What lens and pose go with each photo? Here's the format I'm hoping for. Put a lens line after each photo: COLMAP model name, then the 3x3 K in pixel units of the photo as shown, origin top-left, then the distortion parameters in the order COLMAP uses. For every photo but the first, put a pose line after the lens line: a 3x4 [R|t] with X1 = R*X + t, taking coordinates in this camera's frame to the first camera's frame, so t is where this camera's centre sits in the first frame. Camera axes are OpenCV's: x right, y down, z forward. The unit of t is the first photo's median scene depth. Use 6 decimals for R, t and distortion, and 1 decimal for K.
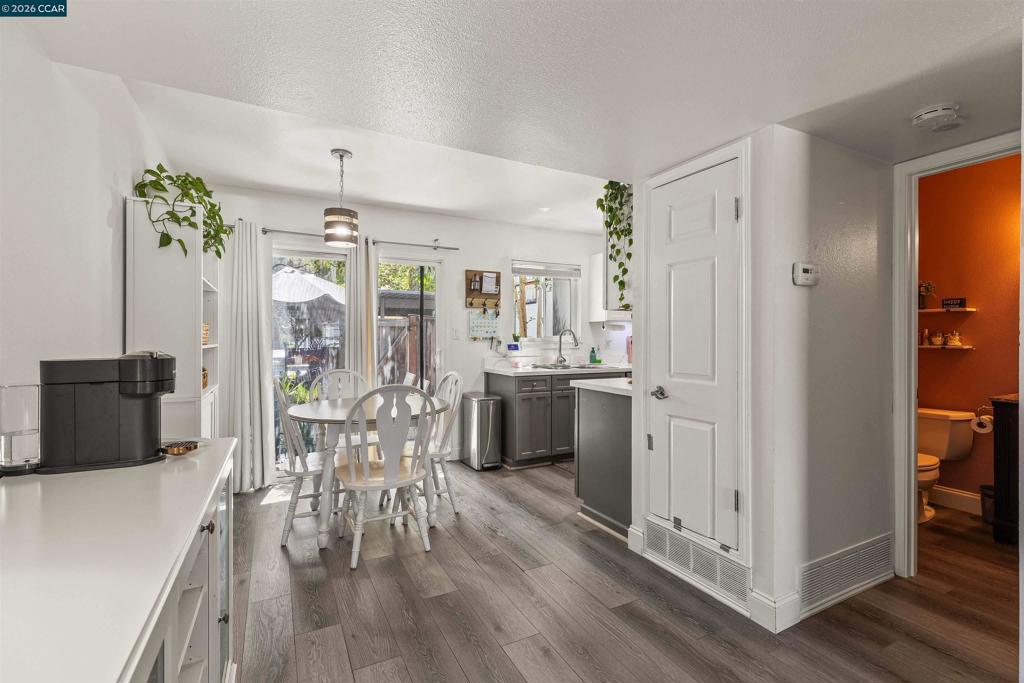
lens RADIAL K [[454.4, 0, 513.6], [0, 454.4, 339.9], [0, 0, 1]] dist [0.002289, 0.000257]
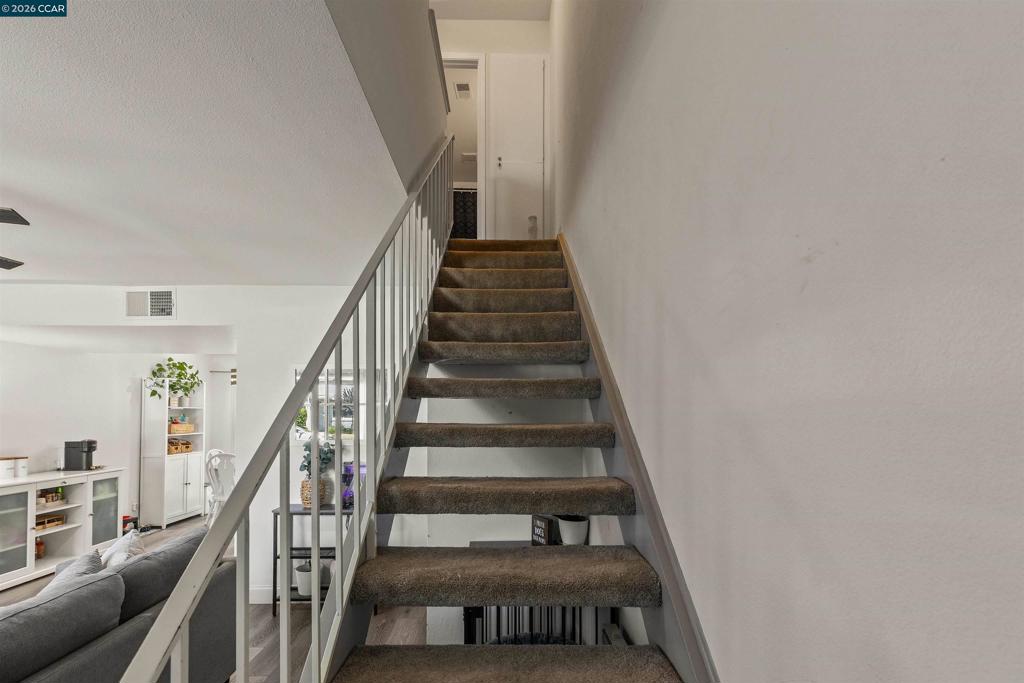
lens RADIAL K [[475.3, 0, 514.1], [0, 475.3, 410.1], [0, 0, 1]] dist [0.002479, 0.000562]
pose [[0.899411, -0.009236, -0.437006, 1.203957], [0.001944, 0.999851, -0.017131, -0.041673], [0.437099, 0.014558, 0.899295, -0.280373]]
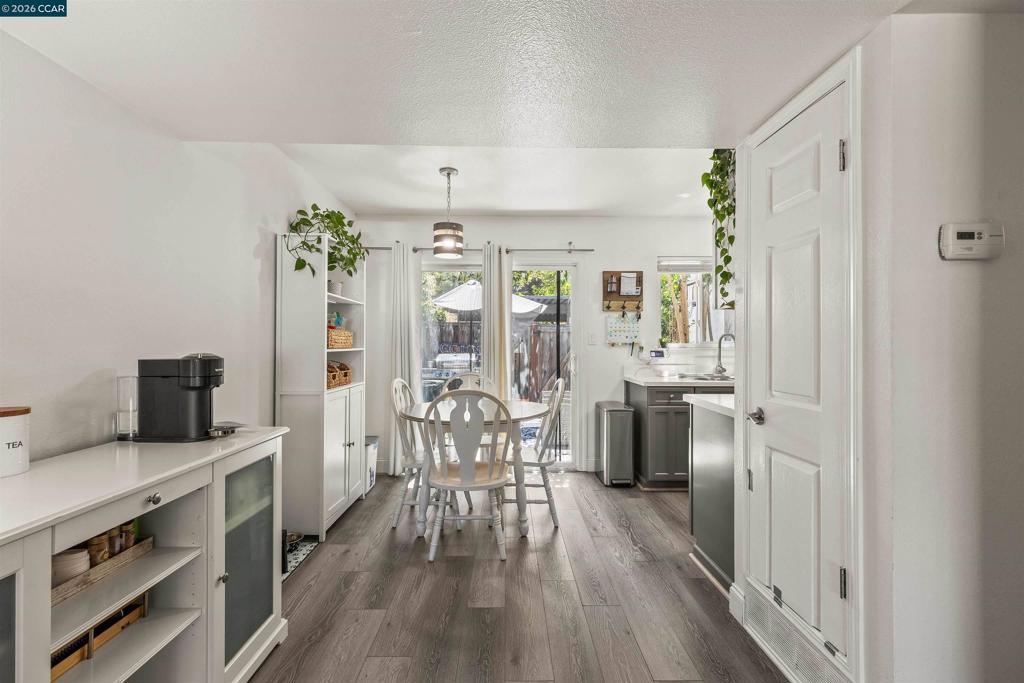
lens RADIAL K [[455.5, 0, 515.7], [0, 455.5, 342.0], [0, 0, 1]] dist [0.002213, 0.000203]
pose [[0.892843, 0.000494, -0.450367, 0.176867], [-0.003680, 0.999974, -0.006200, -0.000643], [0.450353, 0.007193, 0.892822, 0.081507]]
